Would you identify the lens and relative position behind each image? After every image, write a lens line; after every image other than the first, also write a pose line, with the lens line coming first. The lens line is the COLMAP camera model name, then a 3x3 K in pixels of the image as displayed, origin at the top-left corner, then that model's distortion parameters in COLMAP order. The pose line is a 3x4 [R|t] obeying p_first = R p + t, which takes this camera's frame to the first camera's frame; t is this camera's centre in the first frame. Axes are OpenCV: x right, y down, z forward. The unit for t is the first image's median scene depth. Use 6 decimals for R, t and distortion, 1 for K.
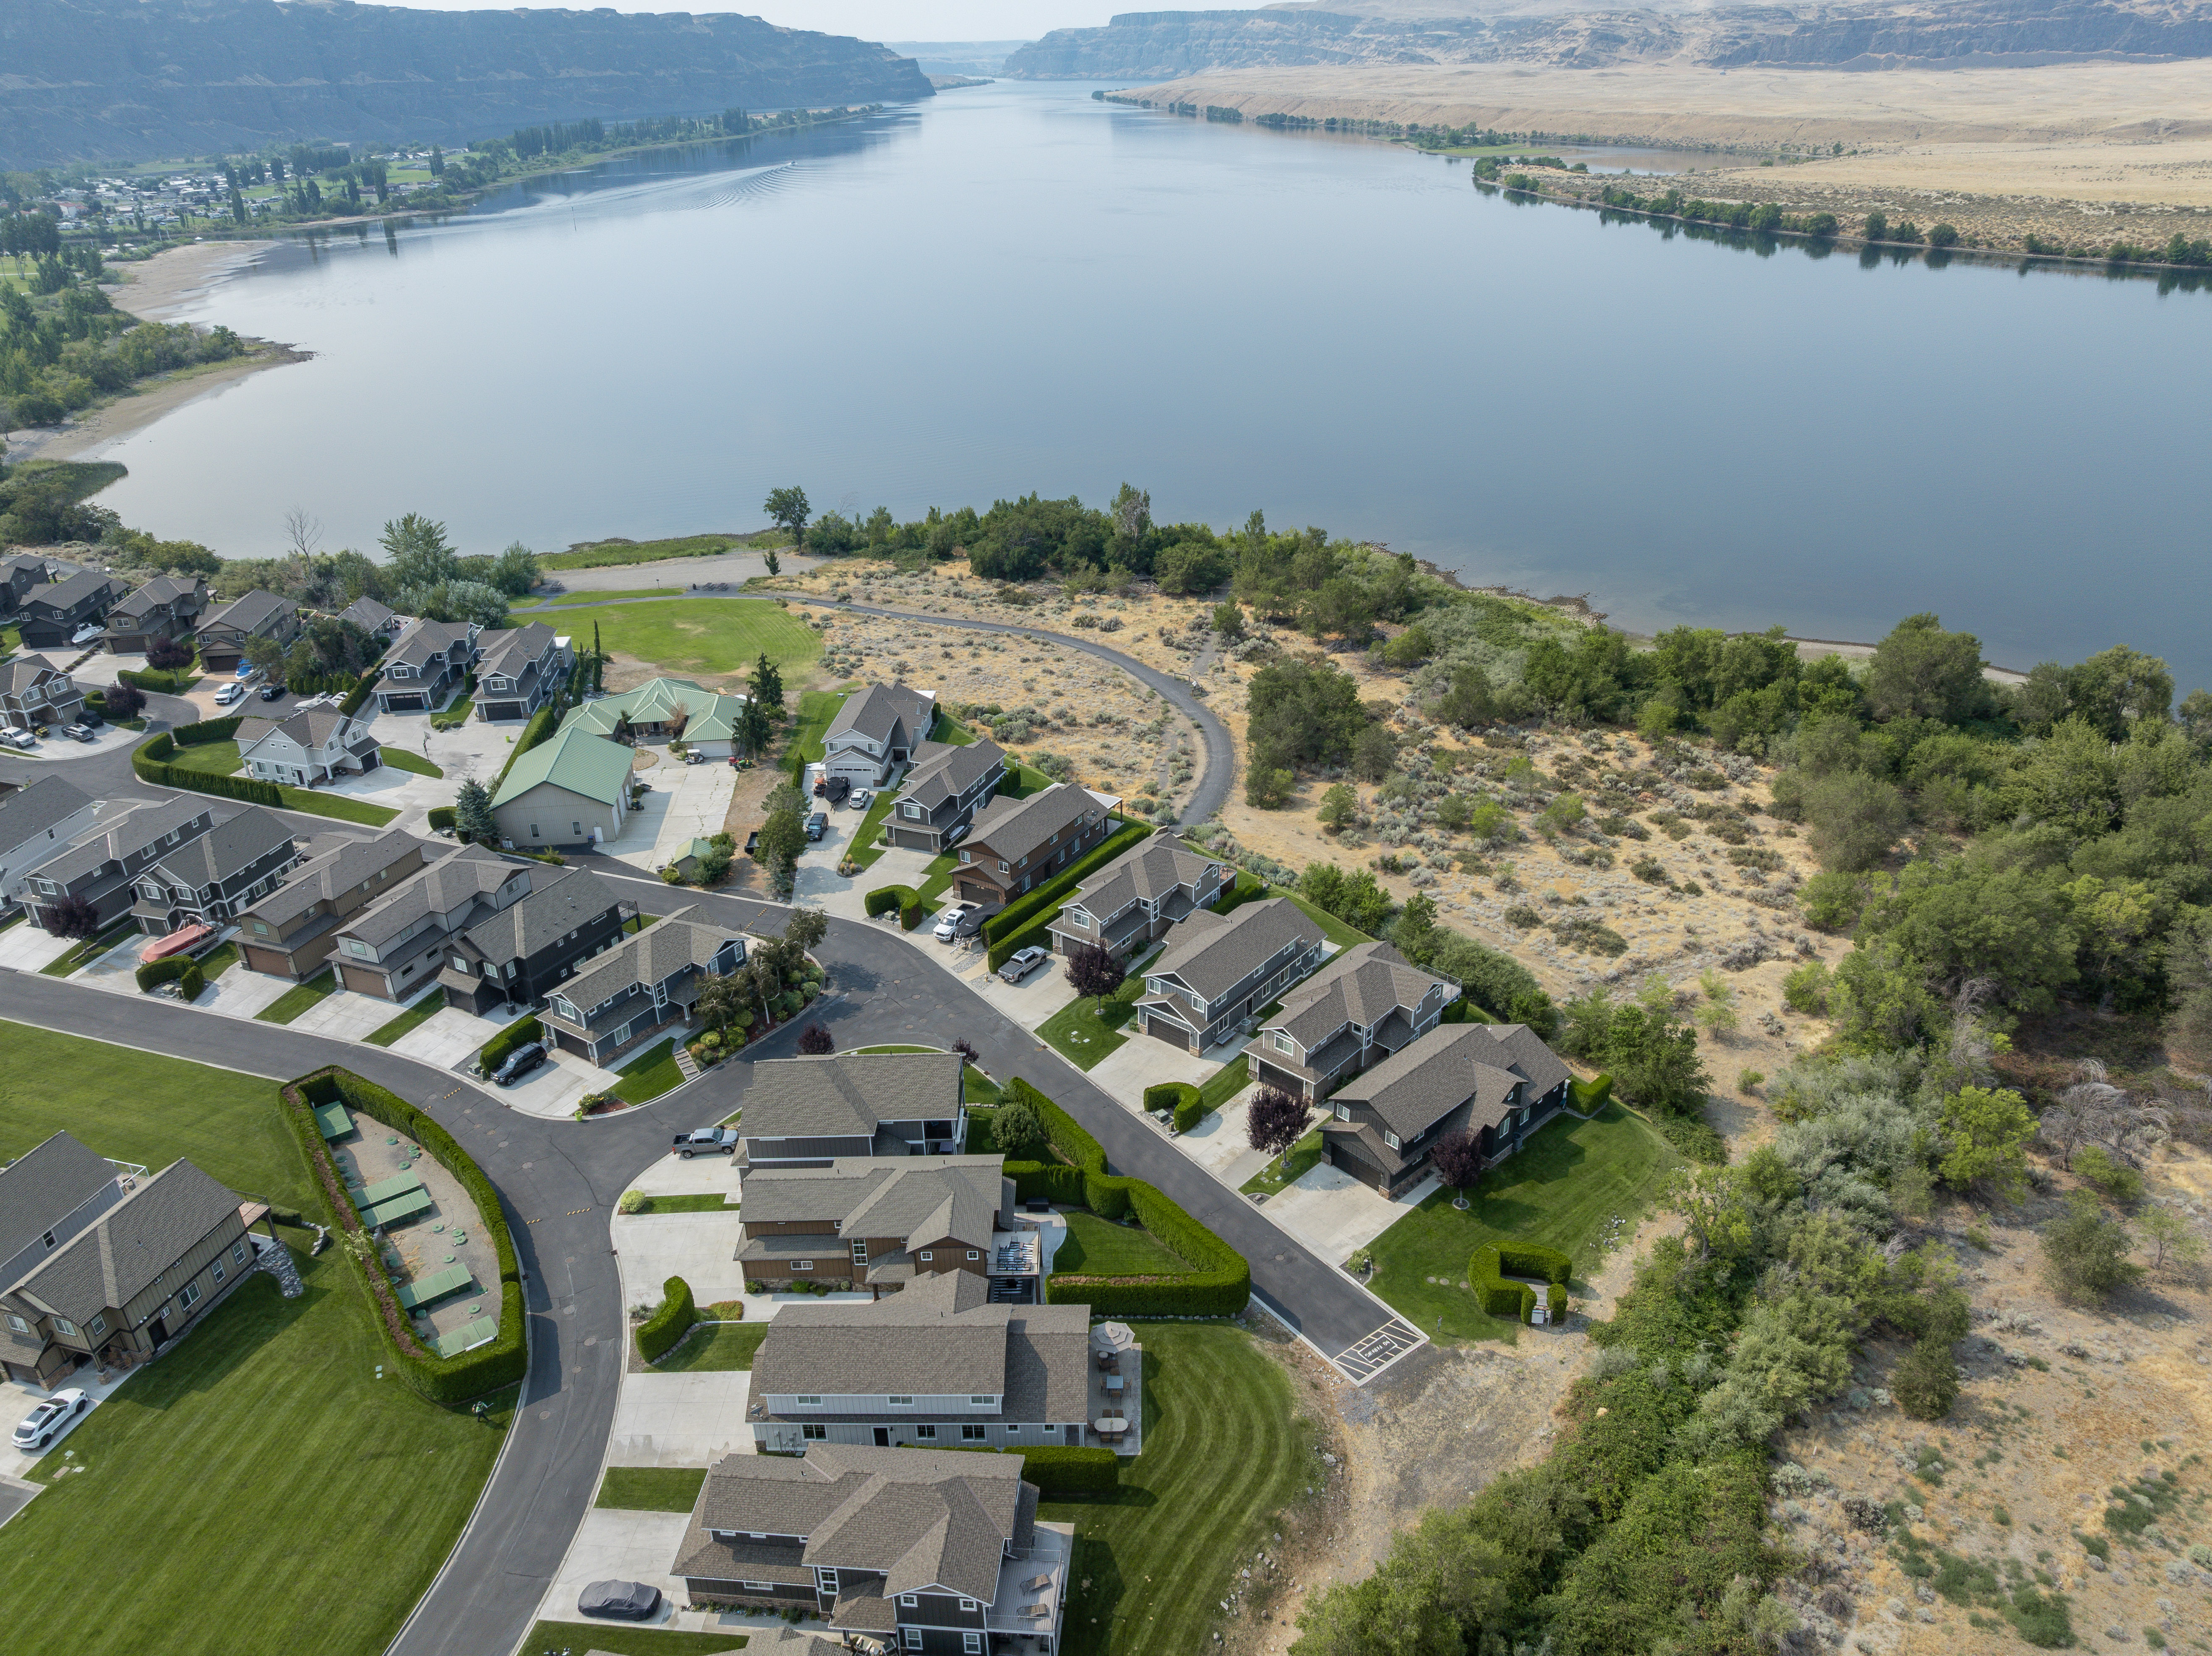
lens RADIAL K [[1569.8, 0, 1106.0], [0, 1569.8, 828.0], [0, 0, 1]] dist [-0.050294, 0.021633]
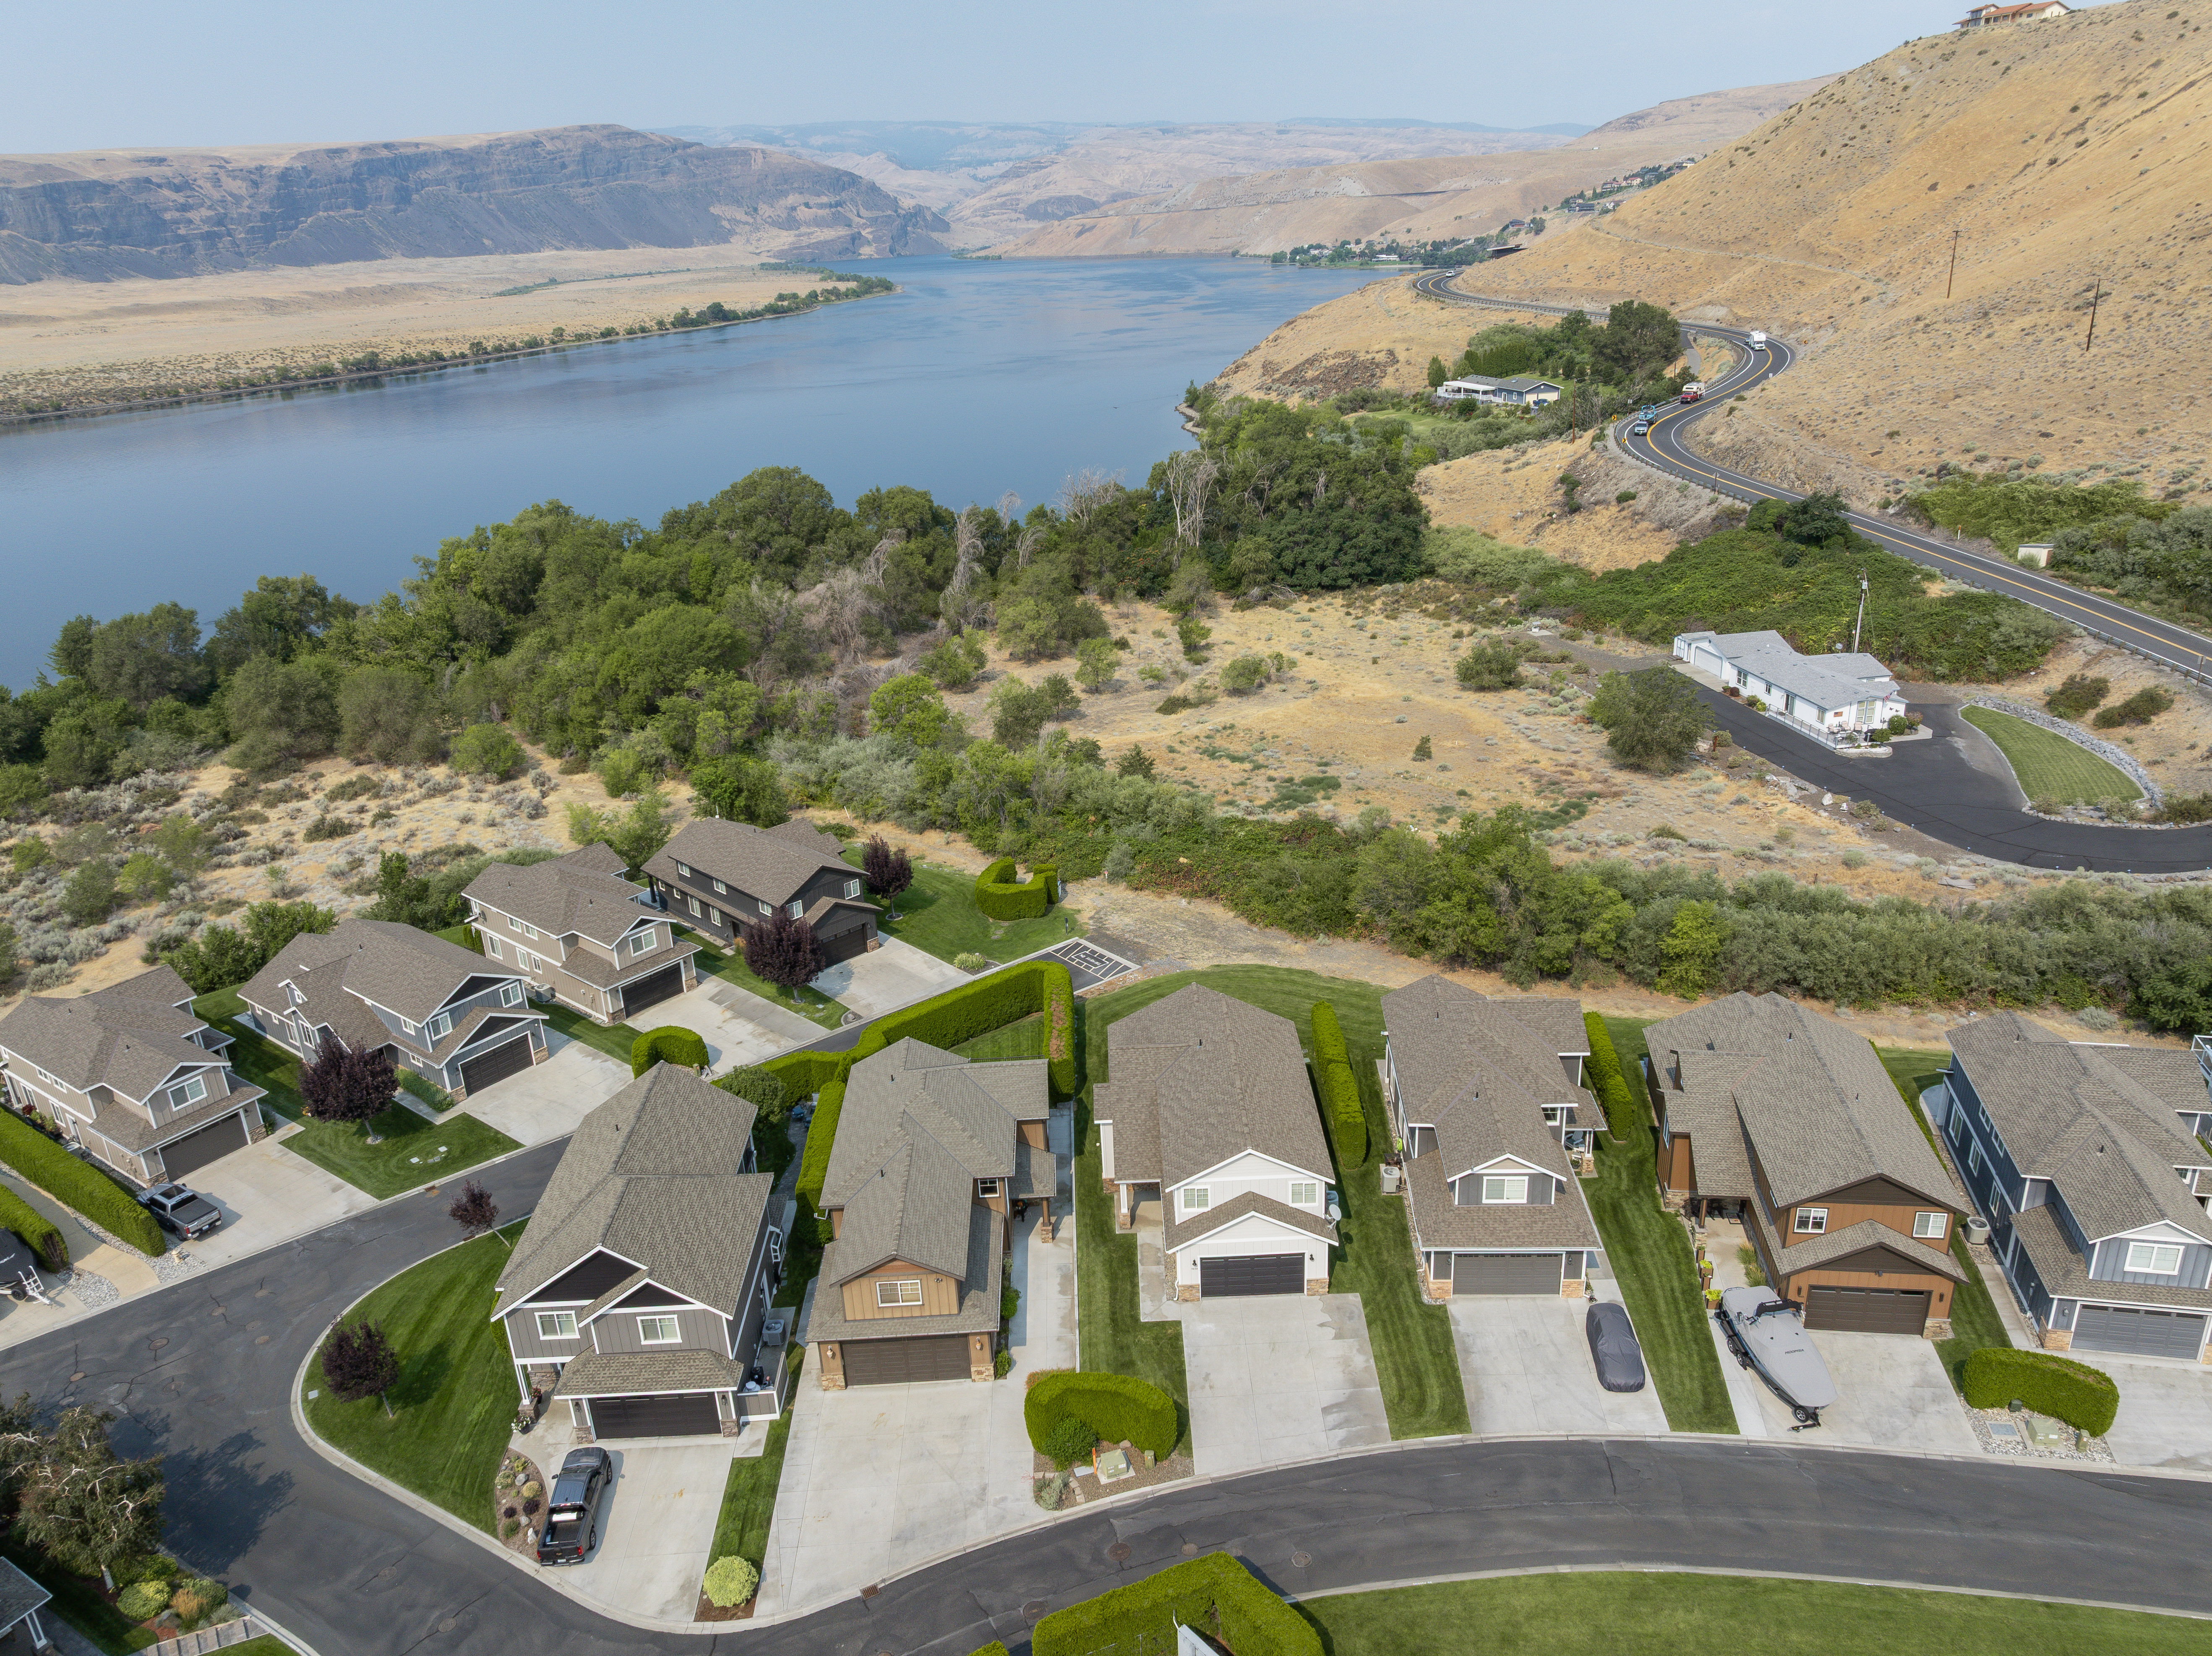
lens RADIAL K [[1569.8, 0, 1106.0], [0, 1569.8, 828.0], [0, 0, 1]] dist [-0.050294, 0.021633]
pose [[-0.029713, -0.339587, 0.940105, -0.738858], [0.488498, 0.815618, 0.310059, -0.045546], [-0.872059, 0.468453, 0.141653, 0.788870]]
